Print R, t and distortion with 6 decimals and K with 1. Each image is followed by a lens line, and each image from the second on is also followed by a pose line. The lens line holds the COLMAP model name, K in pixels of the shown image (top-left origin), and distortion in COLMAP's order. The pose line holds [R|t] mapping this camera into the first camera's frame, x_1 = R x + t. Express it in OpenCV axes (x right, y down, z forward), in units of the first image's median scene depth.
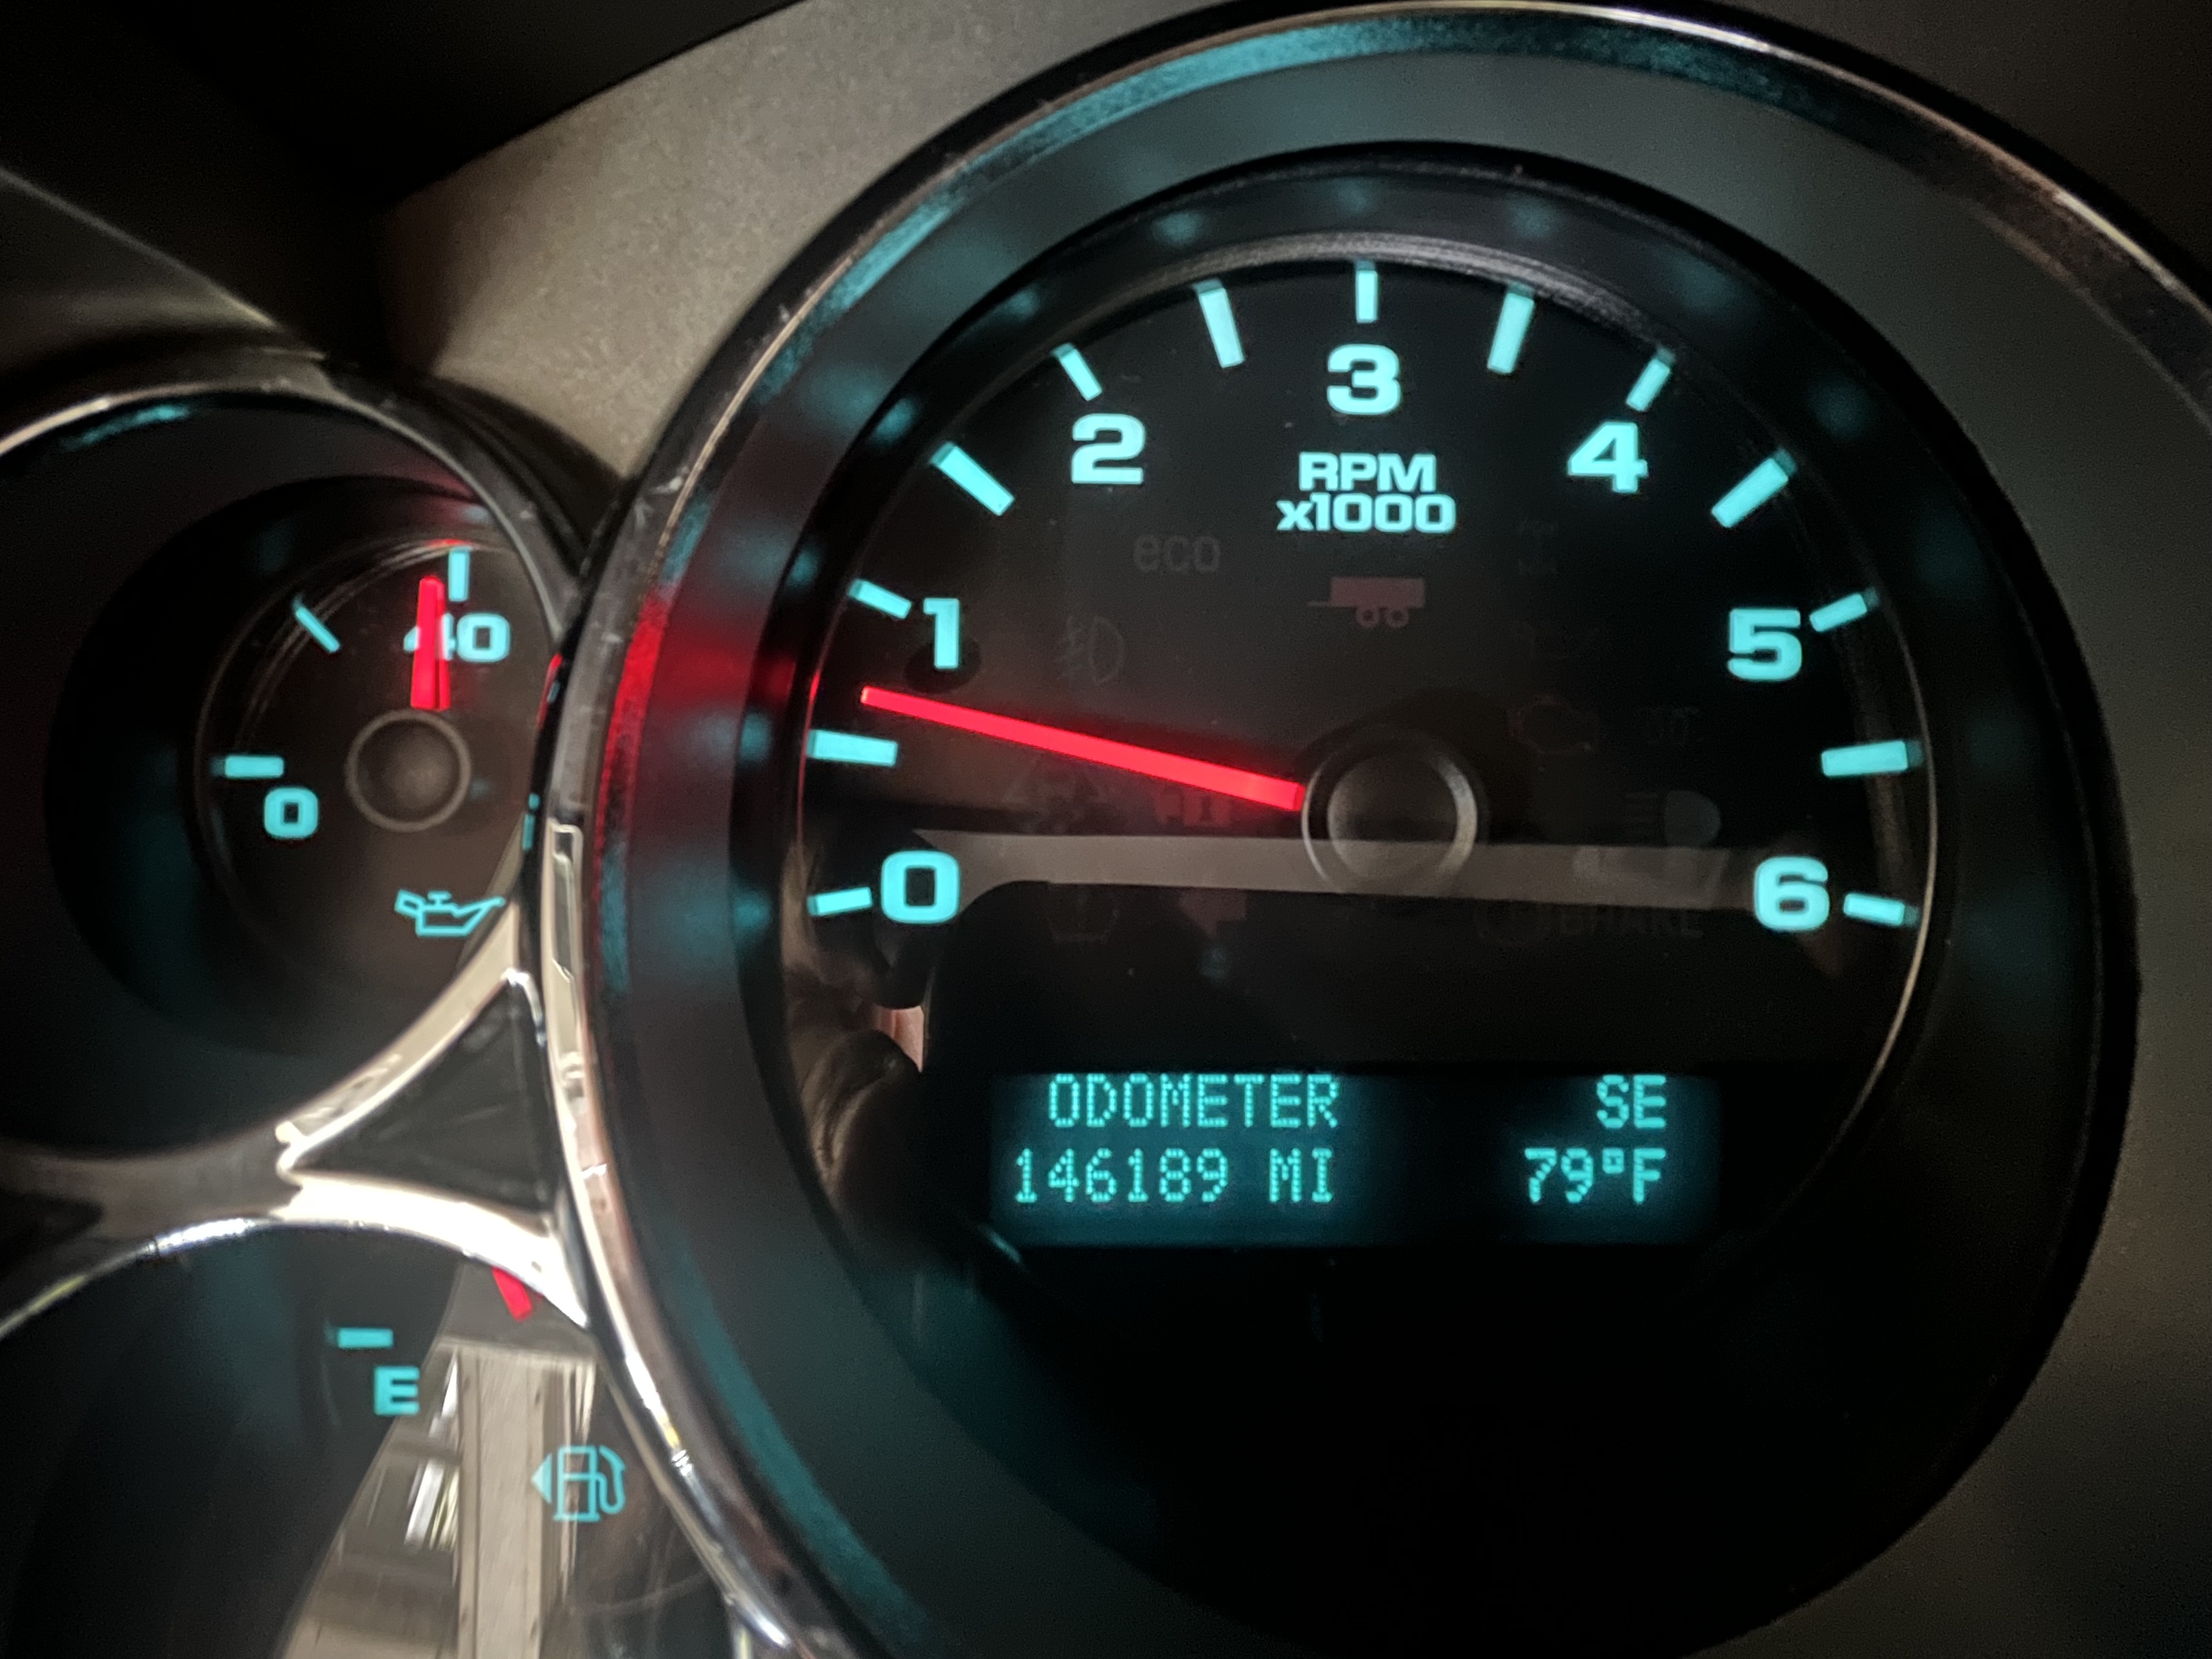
lens RADIAL K [[1174.8, 0, 1106.0], [0, 1174.8, 829.5], [0, 0, 1]] dist [0.000891, -0.000033]
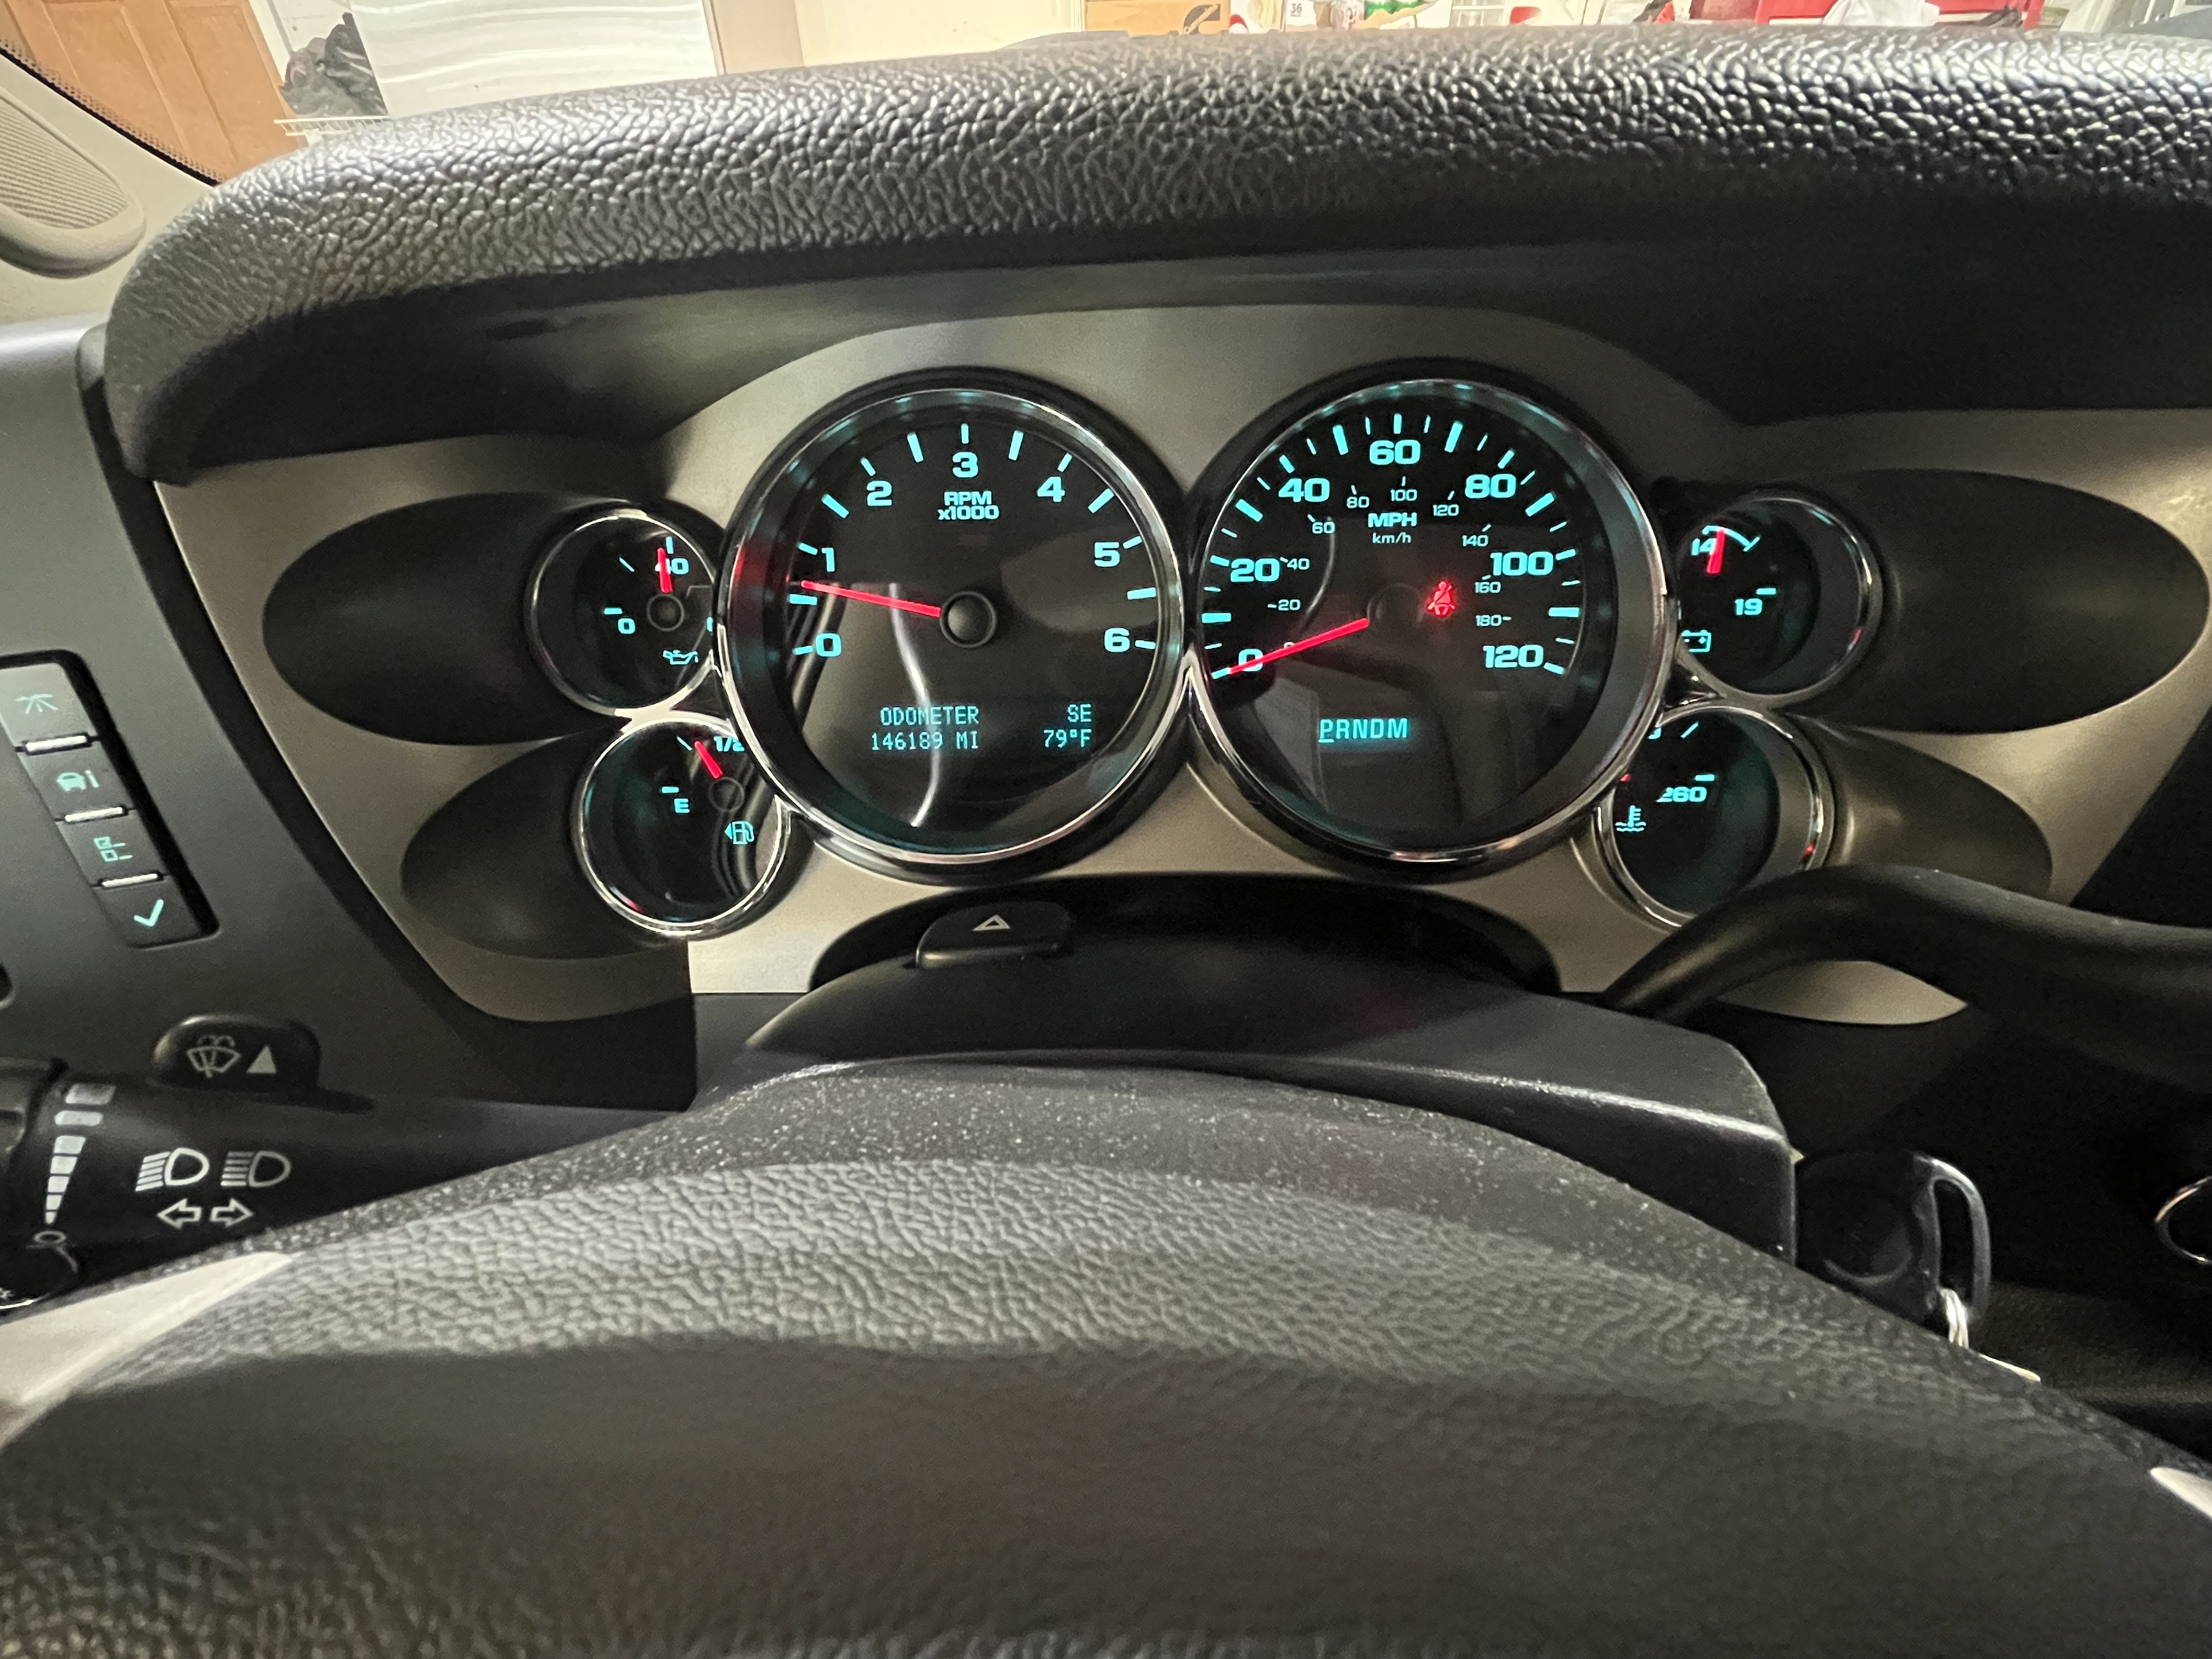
lens RADIAL K [[1035.8, 0, 1106.0], [0, 1035.8, 829.5], [0, 0, 1]] dist [-0.000282, -0.000047]
pose [[0.999161, -0.018539, -0.036530, 0.647210], [0.026175, 0.974880, 0.221186, -0.059993], [0.031512, -0.221957, 0.974547, -1.700005]]
